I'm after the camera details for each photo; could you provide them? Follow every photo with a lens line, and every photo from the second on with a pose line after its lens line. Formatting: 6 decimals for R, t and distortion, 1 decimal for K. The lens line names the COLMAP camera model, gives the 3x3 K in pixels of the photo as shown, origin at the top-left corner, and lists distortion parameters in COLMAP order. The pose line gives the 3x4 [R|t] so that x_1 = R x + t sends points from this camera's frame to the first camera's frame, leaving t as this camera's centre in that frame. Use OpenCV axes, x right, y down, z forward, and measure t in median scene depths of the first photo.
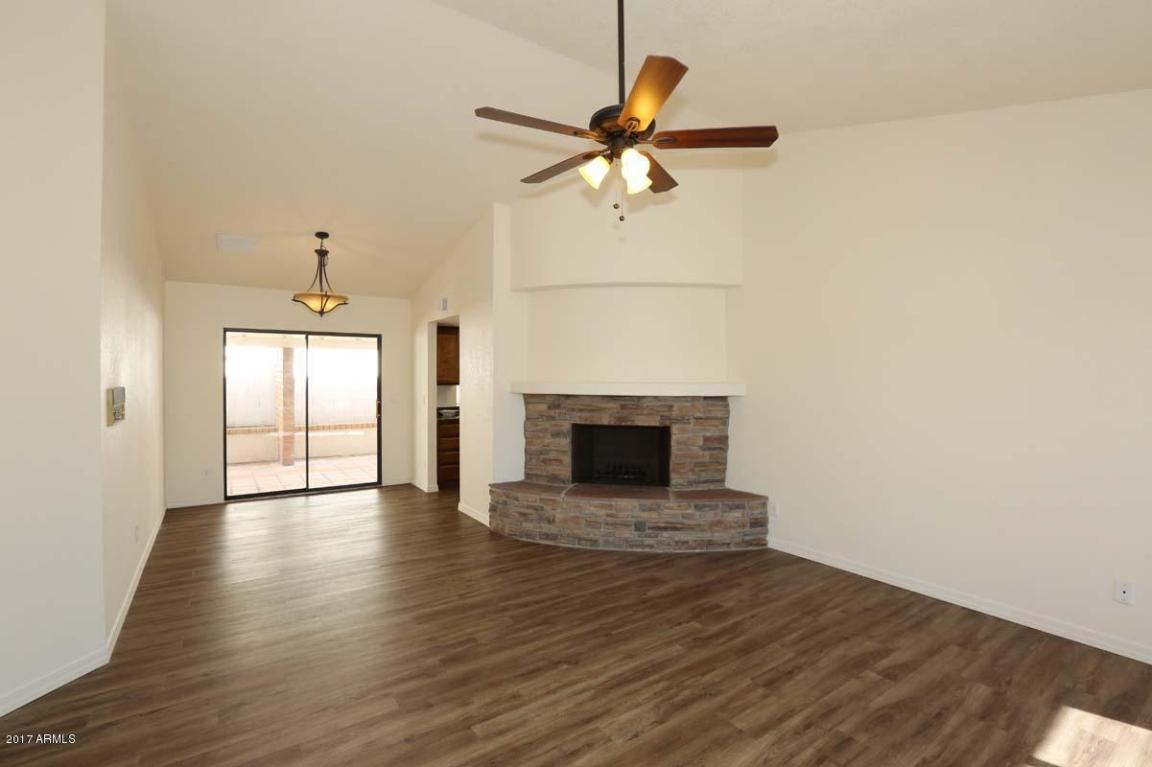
lens RADIAL K [[525.1, 0, 573.5], [0, 525.1, 379.8], [0, 0, 1]] dist [-0.056999, 0.018299]
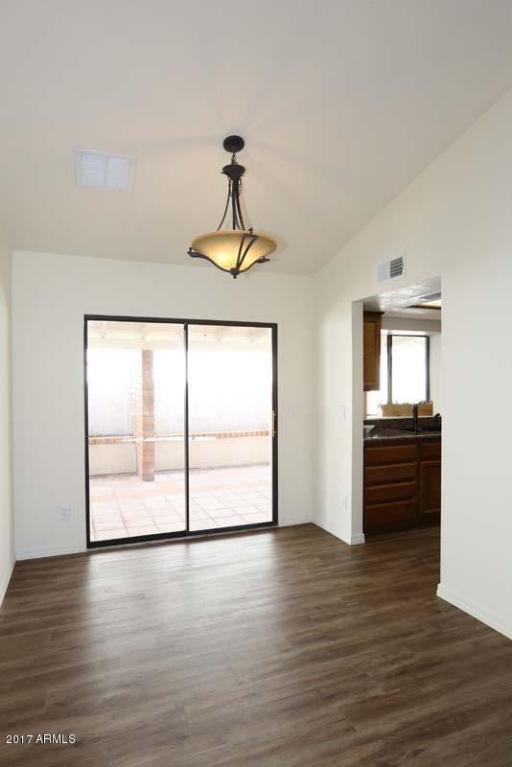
lens RADIAL K [[433.9, 0, 256.0], [0, 433.9, 383.5], [0, 0, 1]] dist [-0.055203, -0.000394]
pose [[0.975423, -0.007038, -0.220226, -0.375481], [0.006335, 0.999972, -0.003900, 0.000258], [0.220247, 0.002409, 0.975441, 0.554624]]
